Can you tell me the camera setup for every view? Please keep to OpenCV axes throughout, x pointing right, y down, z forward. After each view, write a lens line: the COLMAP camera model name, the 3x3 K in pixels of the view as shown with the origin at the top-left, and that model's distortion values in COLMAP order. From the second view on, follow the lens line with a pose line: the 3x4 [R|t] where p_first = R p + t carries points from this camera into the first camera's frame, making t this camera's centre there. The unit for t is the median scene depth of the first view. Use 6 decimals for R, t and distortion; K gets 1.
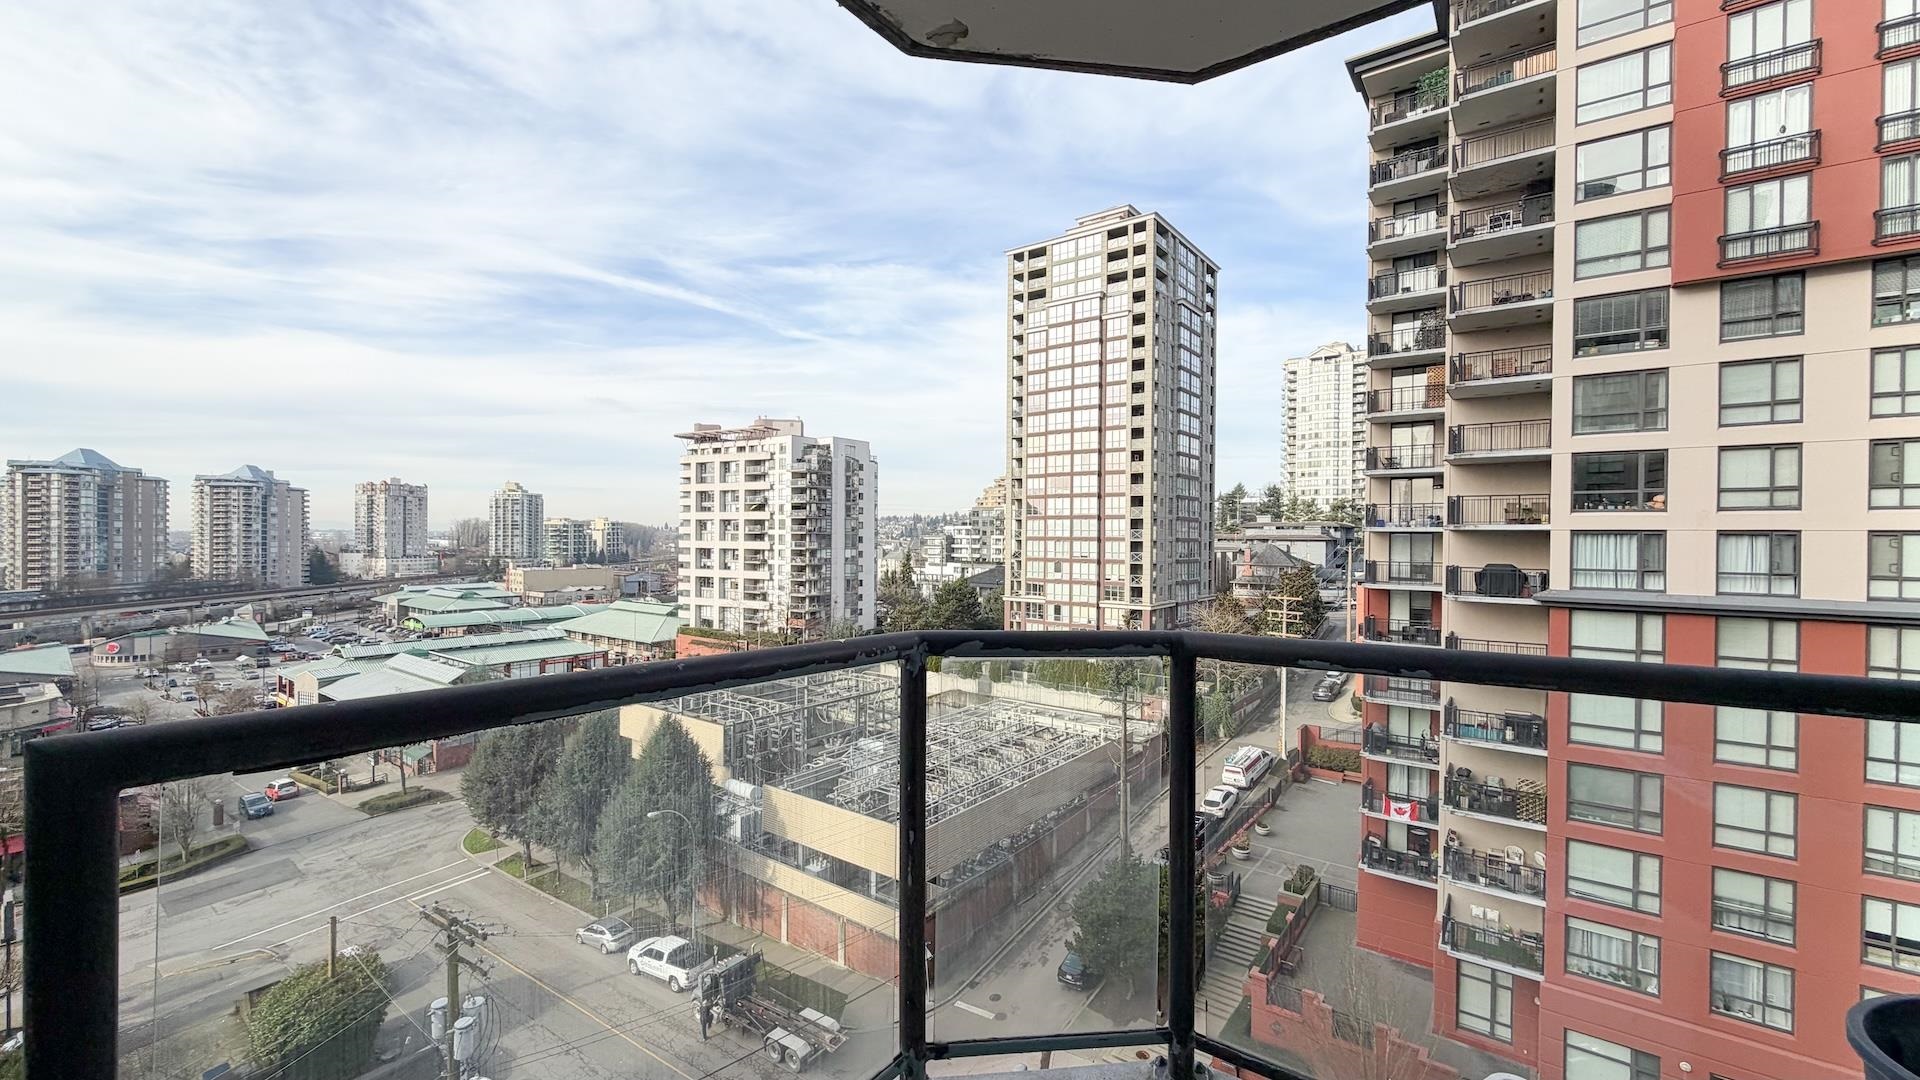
lens RADIAL K [[759.6, 0, 960.0], [0, 759.6, 540.0], [0, 0, 1]] dist [-0.000012, 0.000182]
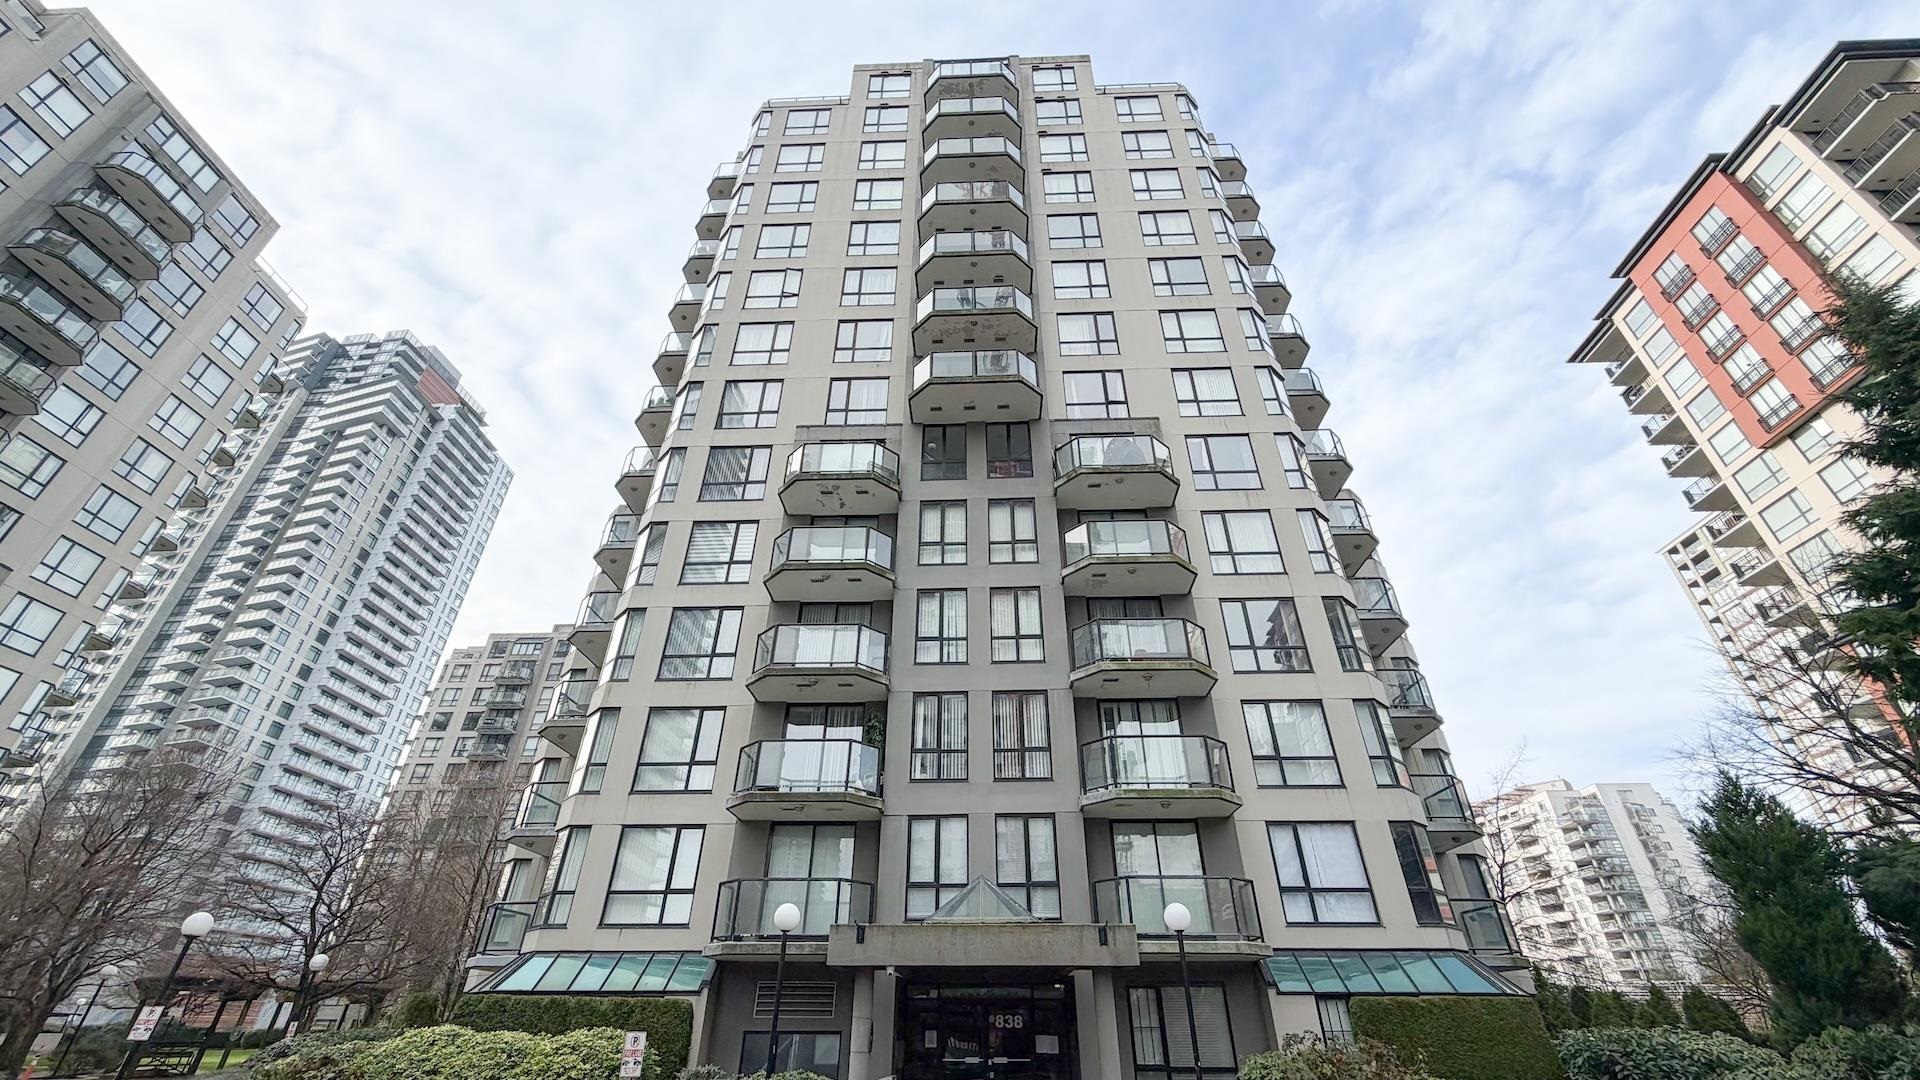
lens RADIAL K [[759.6, 0, 960.0], [0, 759.6, 540.0], [0, 0, 1]] dist [-0.000012, 0.000182]
pose [[0.568841, -0.456505, -0.684122, 0.184213], [-0.000678, 0.831552, -0.555447, 0.150219], [0.822447, 0.316425, 0.472711, -0.235916]]
